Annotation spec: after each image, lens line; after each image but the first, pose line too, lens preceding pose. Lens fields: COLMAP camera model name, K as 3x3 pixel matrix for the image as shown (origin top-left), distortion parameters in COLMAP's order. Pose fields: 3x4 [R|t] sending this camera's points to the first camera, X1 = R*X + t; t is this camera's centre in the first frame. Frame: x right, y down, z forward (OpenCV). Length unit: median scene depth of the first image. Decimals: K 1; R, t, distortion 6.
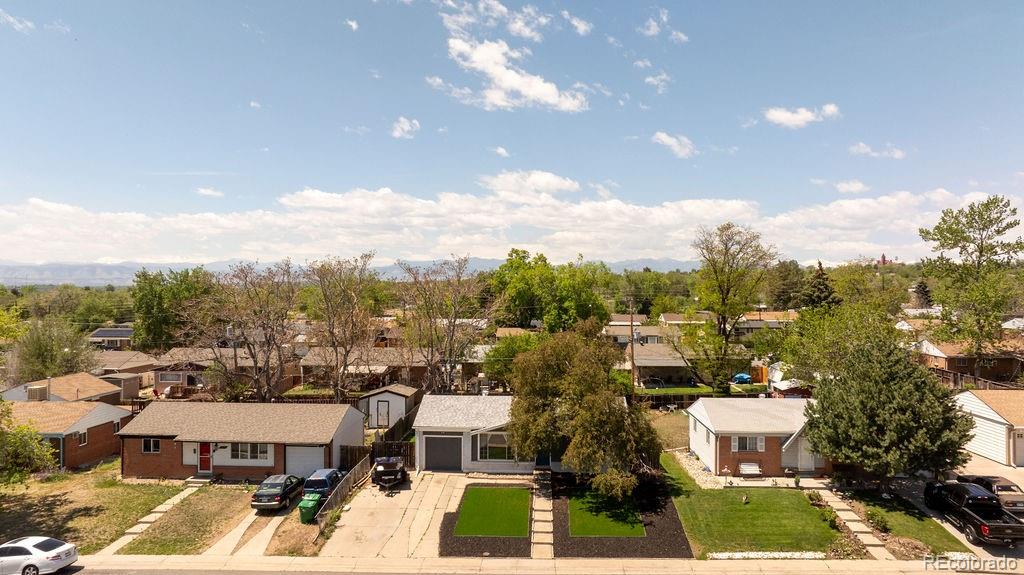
lens RADIAL K [[719.6, 0, 512.0], [0, 719.6, 287.5], [0, 0, 1]] dist [-0.021997, -0.001519]
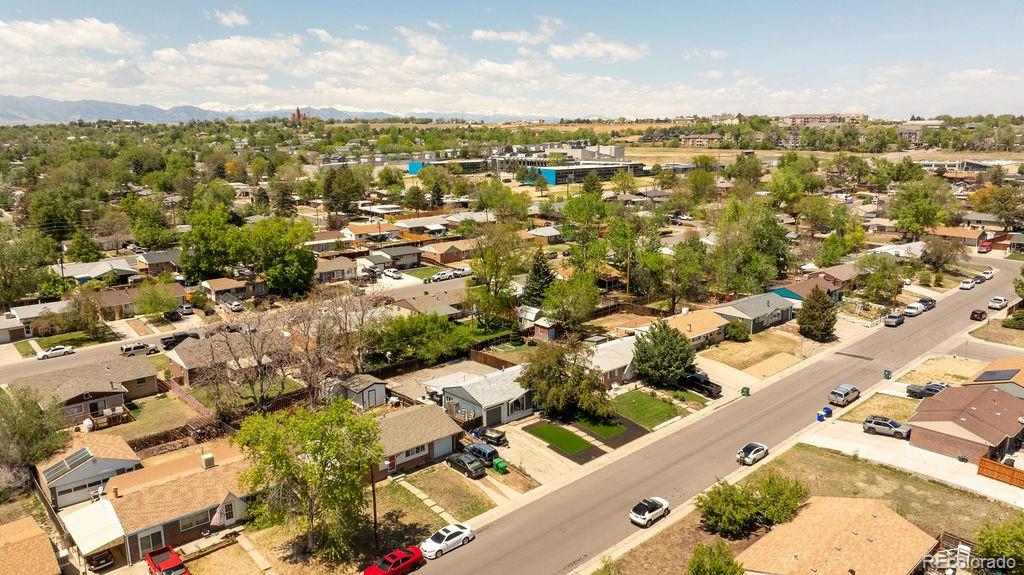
lens RADIAL K [[716.0, 0, 512.0], [0, 716.0, 287.5], [0, 0, 1]] dist [-0.006682, -0.002603]
pose [[0.707214, -0.154140, 0.689992, -1.410734], [0.001410, 0.976250, 0.216644, -0.531490], [-0.706998, -0.152241, 0.690635, -0.237454]]
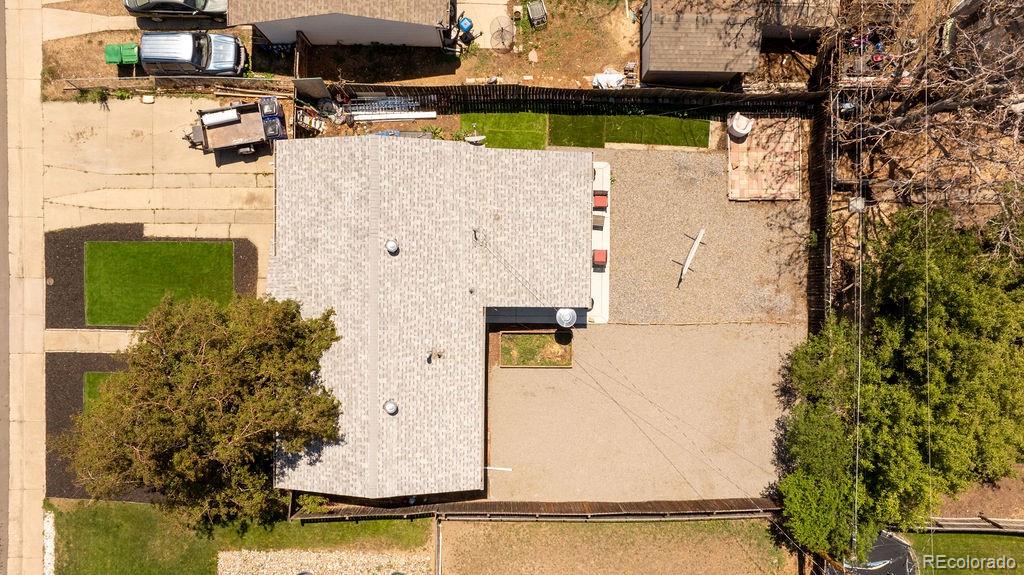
lens RADIAL K [[716.0, 0, 512.0], [0, 716.0, 287.5], [0, 0, 1]] dist [-0.006682, -0.002603]
pose [[0.041662, 0.998570, 0.033506, -0.028778], [0.000605, -0.033560, 0.999437, -0.477072], [0.999132, -0.041618, -0.002002, 1.353825]]
